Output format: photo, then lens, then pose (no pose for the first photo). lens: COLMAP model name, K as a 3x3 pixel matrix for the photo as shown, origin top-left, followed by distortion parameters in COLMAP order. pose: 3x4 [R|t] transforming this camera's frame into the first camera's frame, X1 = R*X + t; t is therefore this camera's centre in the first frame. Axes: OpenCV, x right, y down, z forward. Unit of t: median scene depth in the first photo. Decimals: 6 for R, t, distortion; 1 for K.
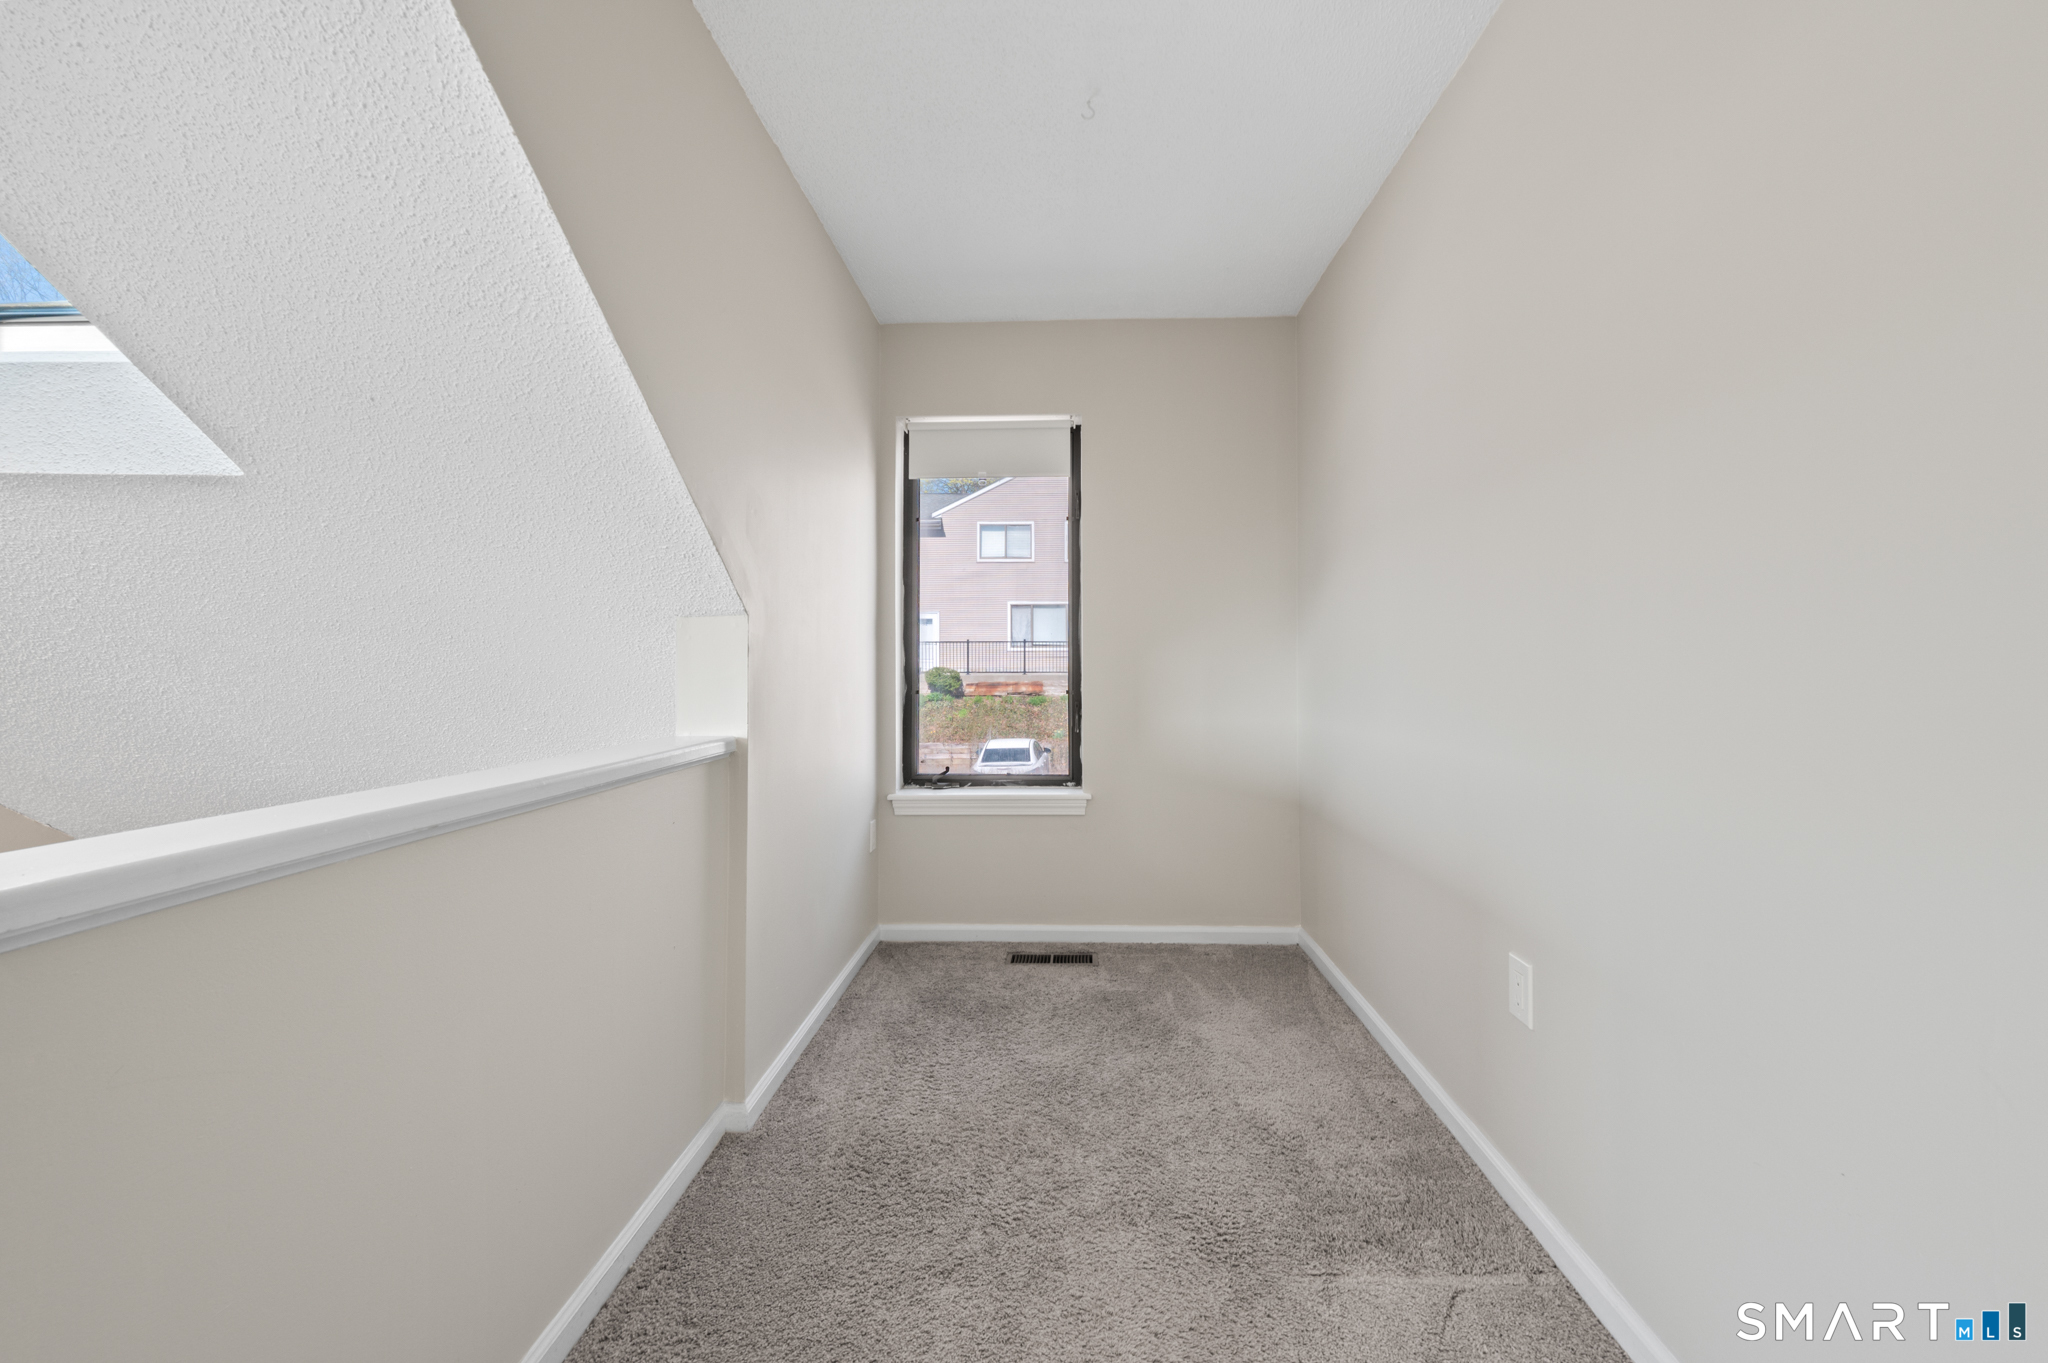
lens RADIAL K [[819.2, 0, 1026.3], [0, 819.2, 672.0], [0, 0, 1]] dist [0.000893, -0.000010]
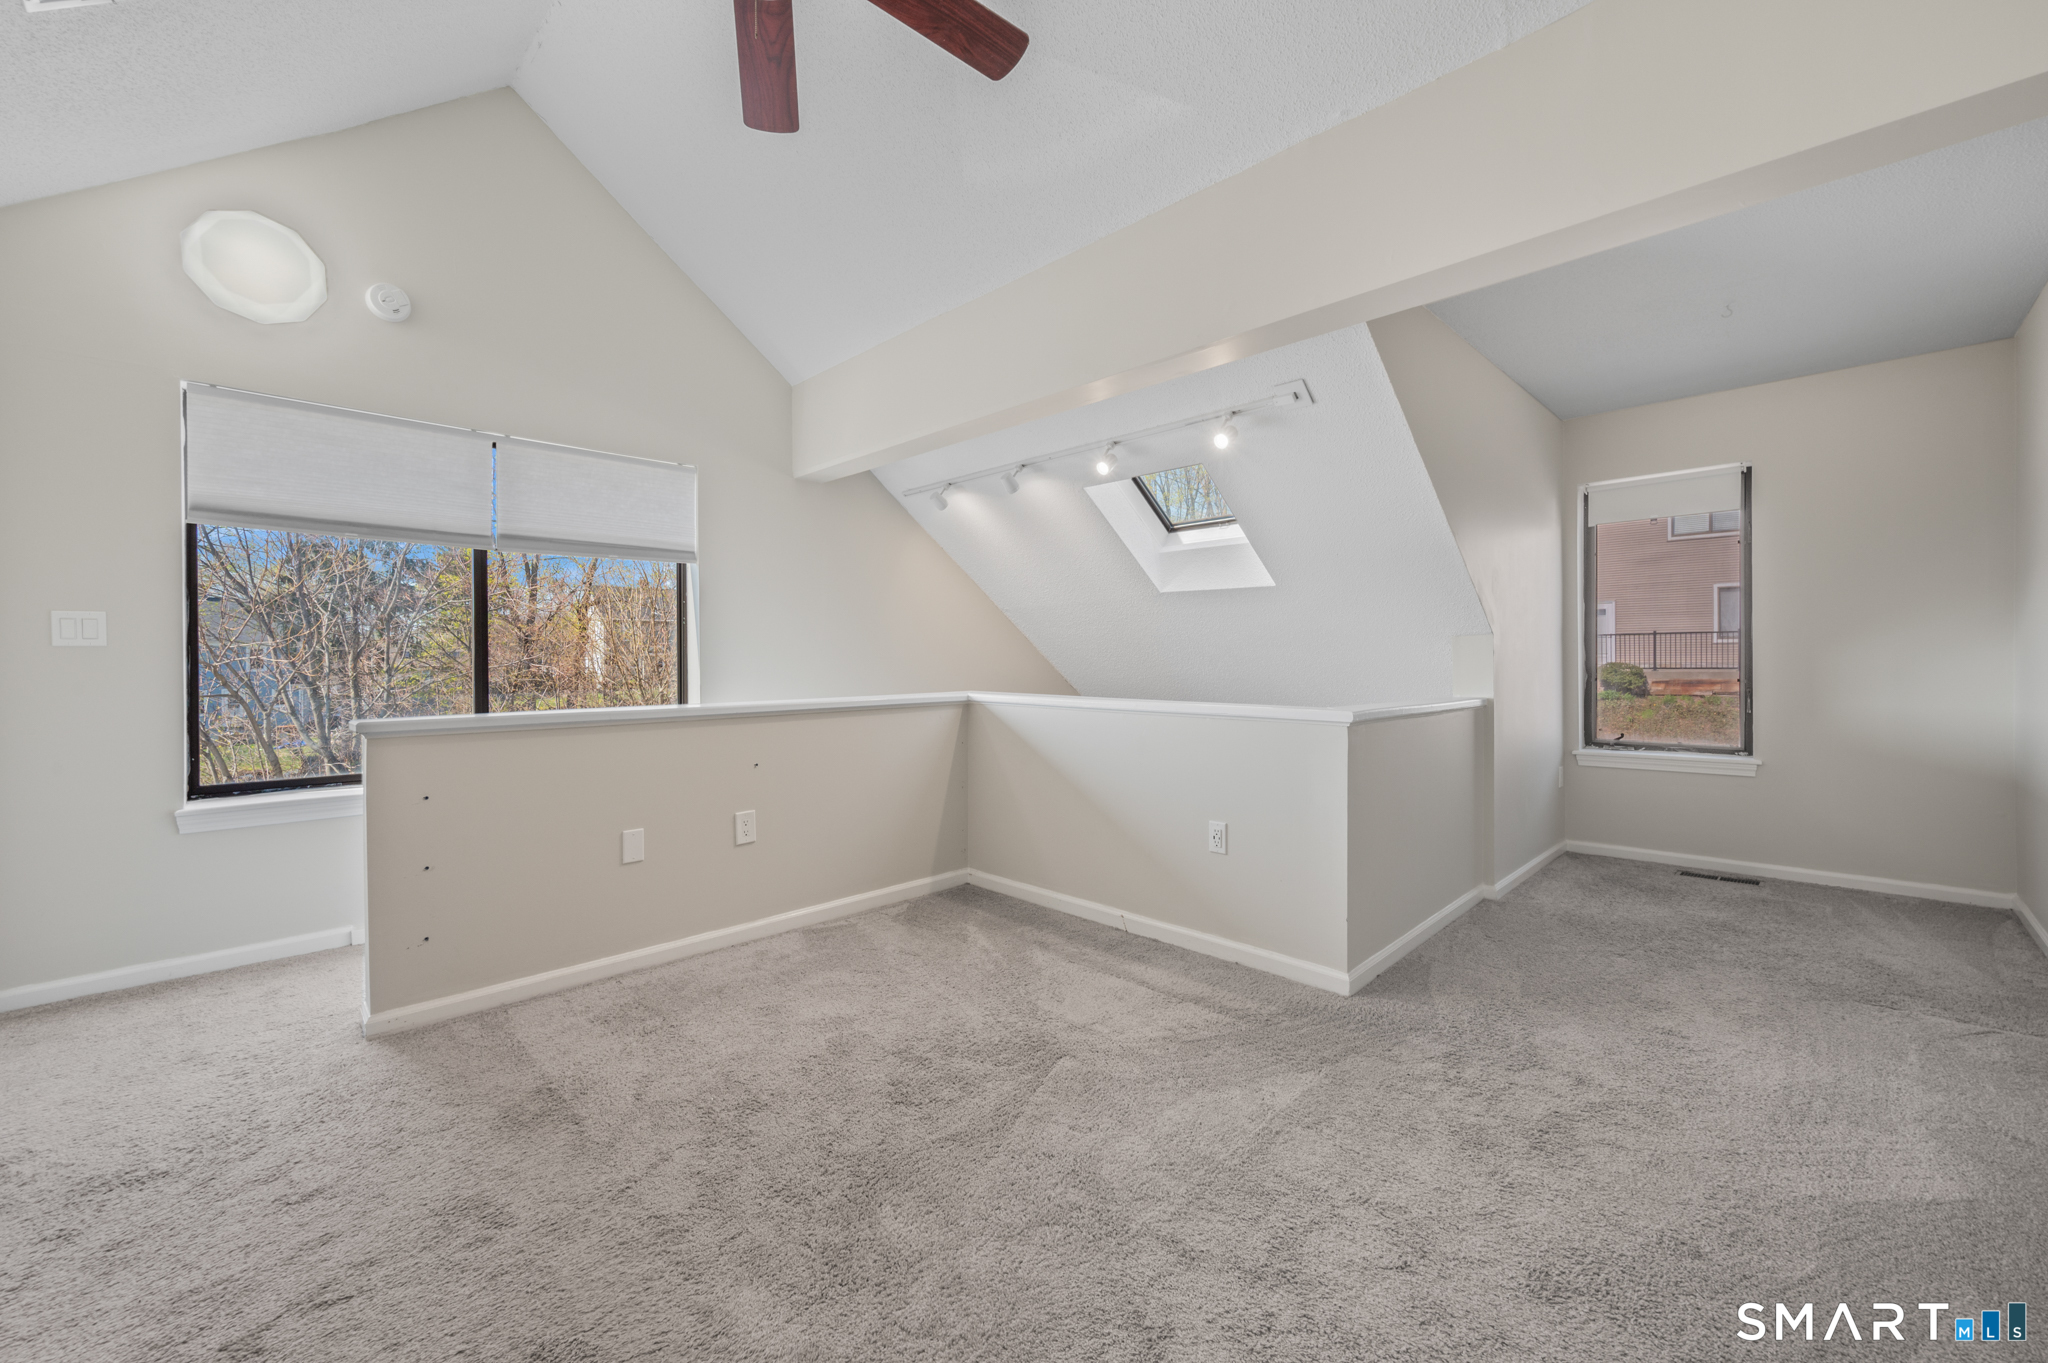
lens RADIAL K [[819.2, 0, 1037.0], [0, 819.2, 666.7], [0, 0, 1]] dist [0.000893, -0.000010]
pose [[0.751551, -0.004159, -0.659662, 0.071214], [0.001758, 0.999989, -0.004301, 0.007044], [0.659673, 0.002073, 0.751550, -0.670819]]
